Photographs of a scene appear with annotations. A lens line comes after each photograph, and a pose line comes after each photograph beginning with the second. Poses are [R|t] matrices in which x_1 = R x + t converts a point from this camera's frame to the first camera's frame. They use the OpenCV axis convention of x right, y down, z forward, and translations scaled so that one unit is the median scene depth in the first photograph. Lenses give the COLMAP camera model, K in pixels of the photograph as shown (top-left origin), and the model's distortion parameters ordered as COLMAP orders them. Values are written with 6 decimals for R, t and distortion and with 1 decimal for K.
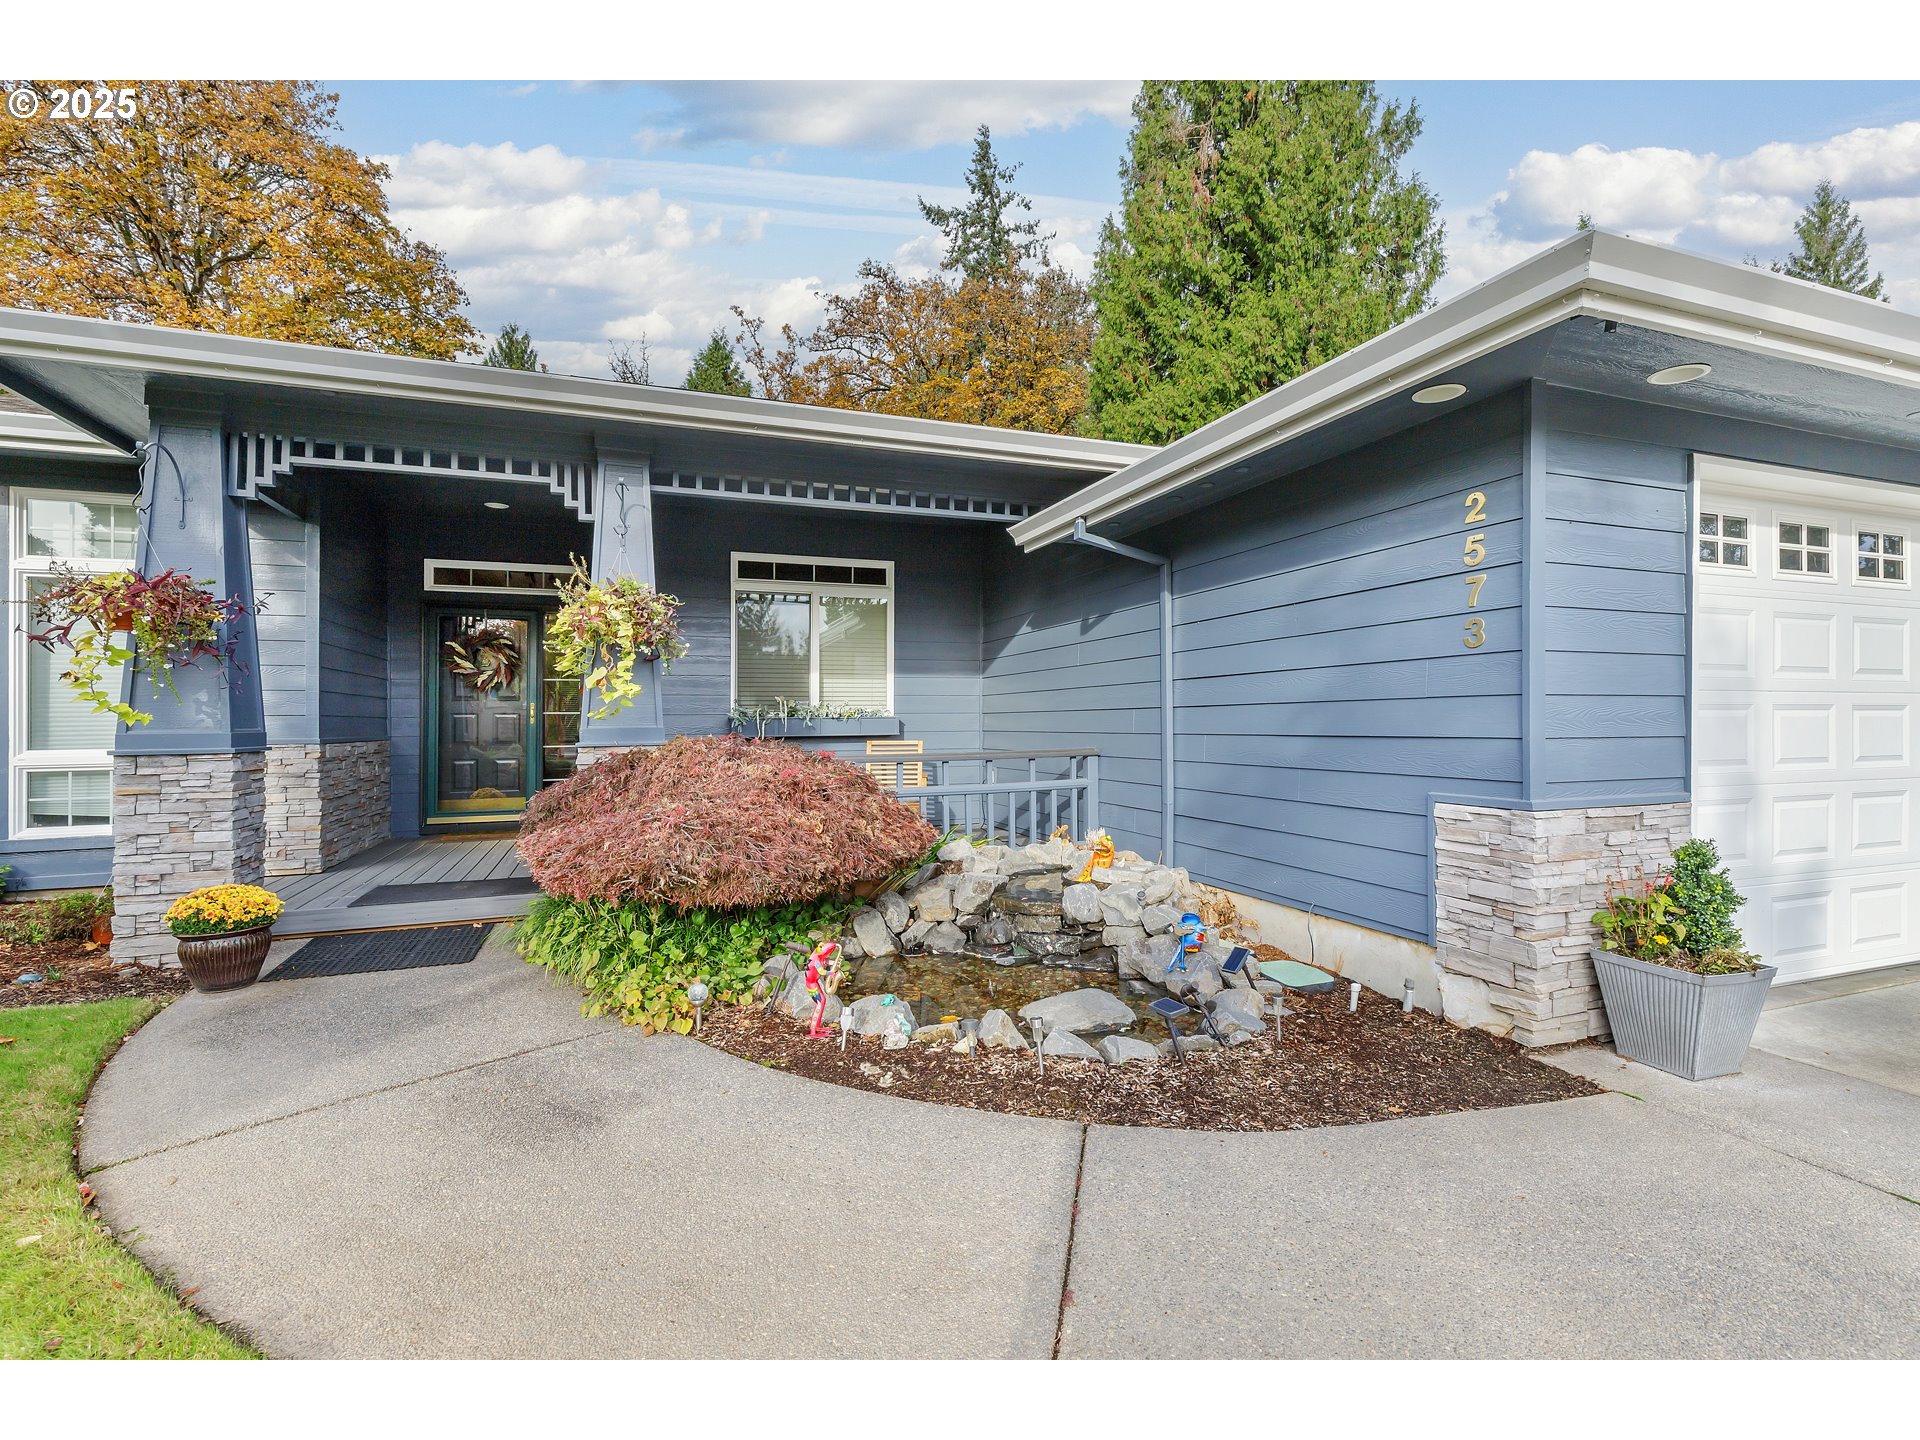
lens RADIAL K [[861.4, 0, 960.0], [0, 861.4, 720.0], [0, 0, 1]] dist [0.003248, -0.000081]
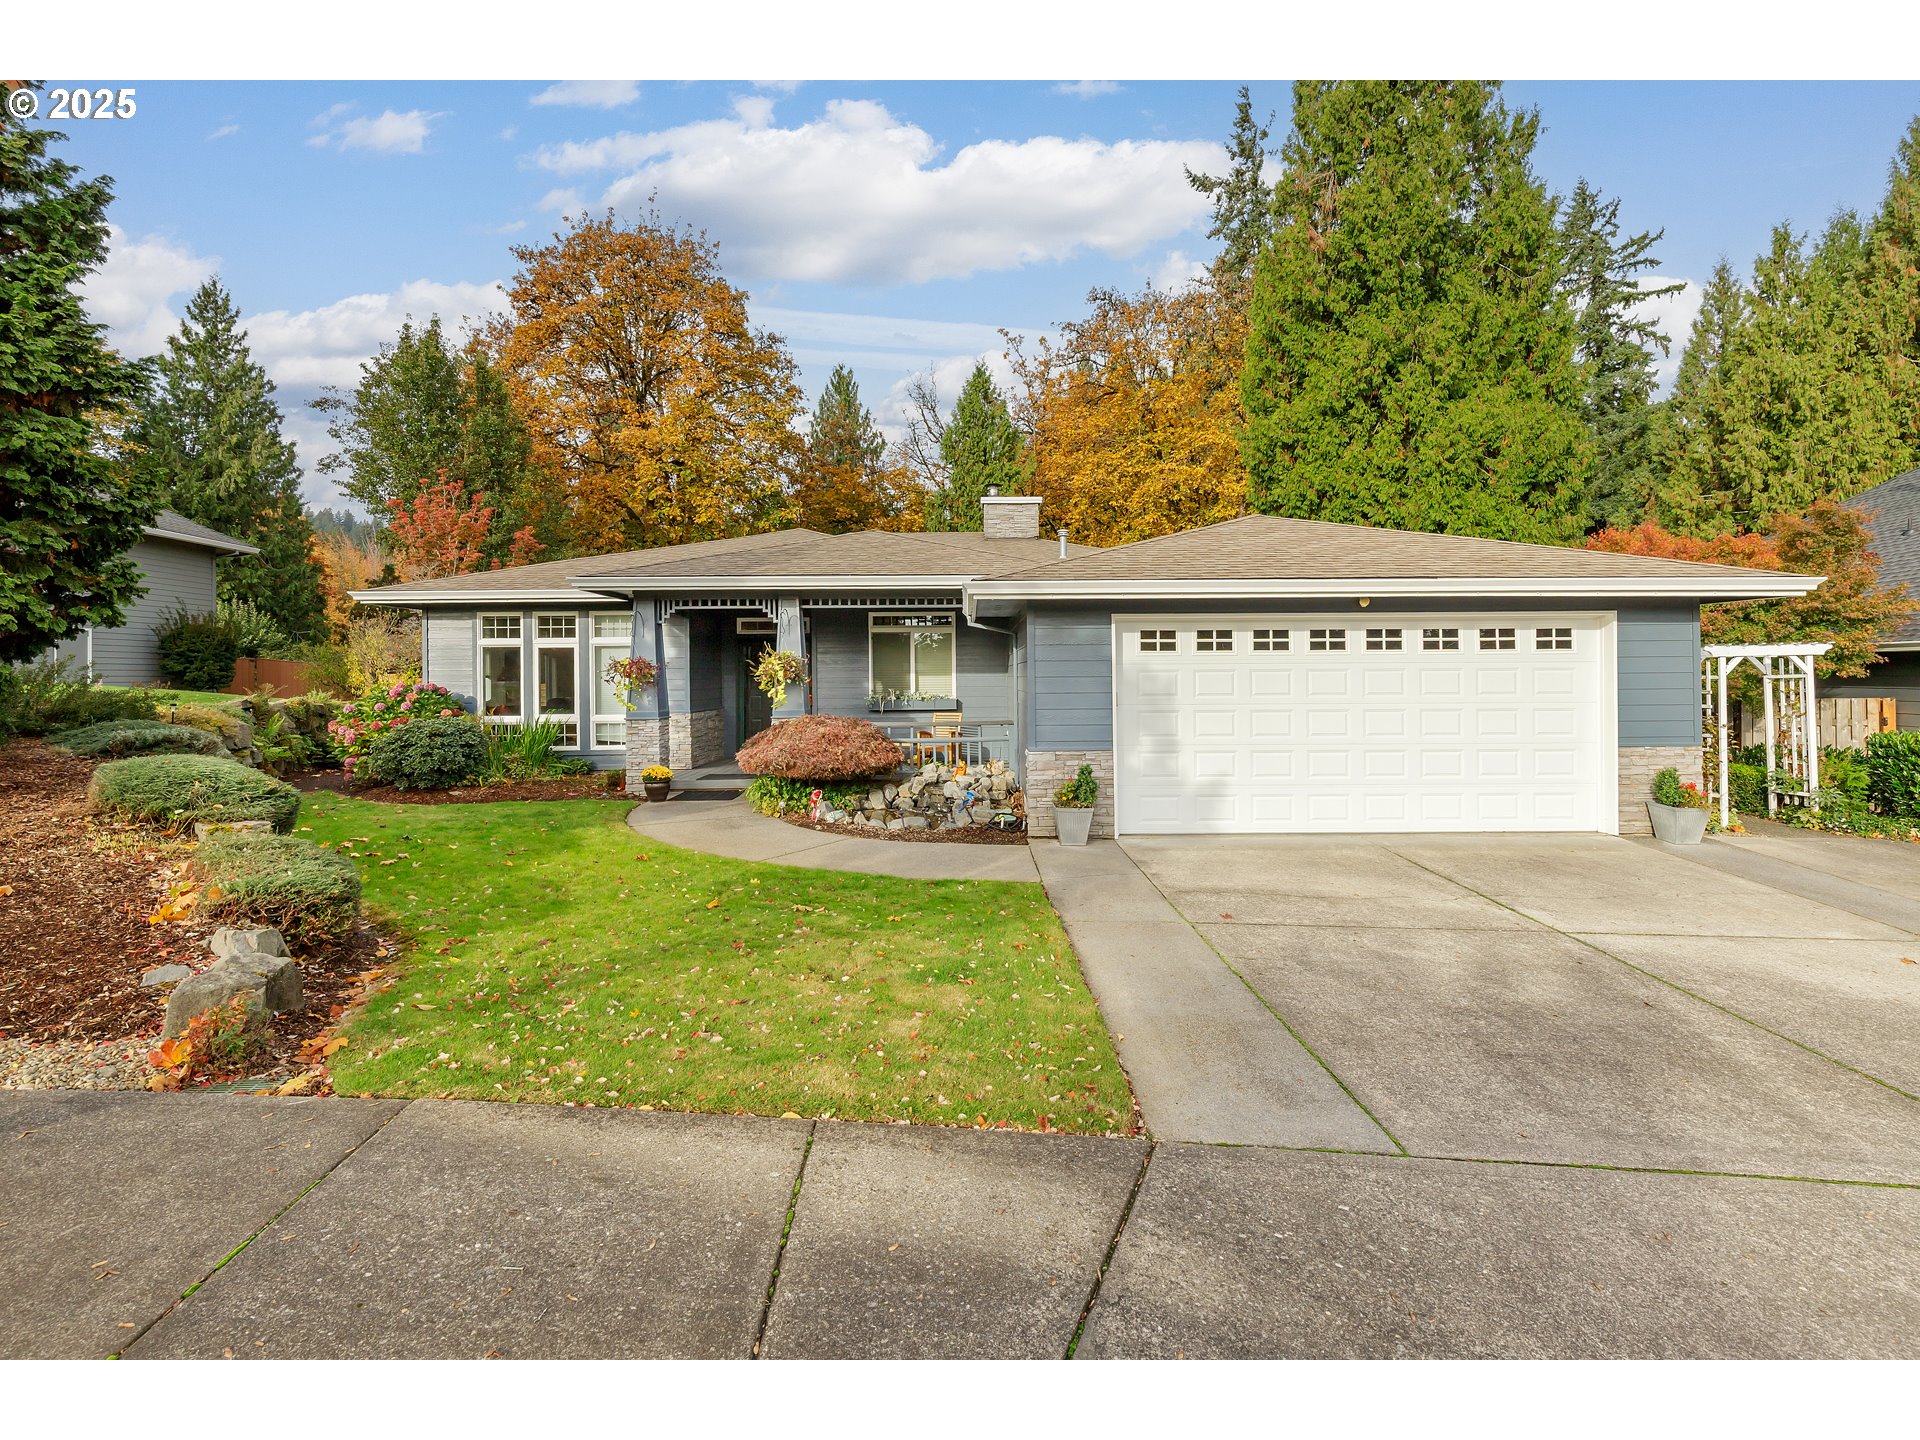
lens RADIAL K [[804.6, 0, 915.6], [0, 804.6, 695.4], [0, 0, 1]] dist [0.019244, -0.000049]
pose [[0.919727, 0.004331, -0.392535, 0.770703], [0.006659, 0.999623, 0.026632, -0.085306], [0.392502, -0.027108, 0.919352, -0.871447]]
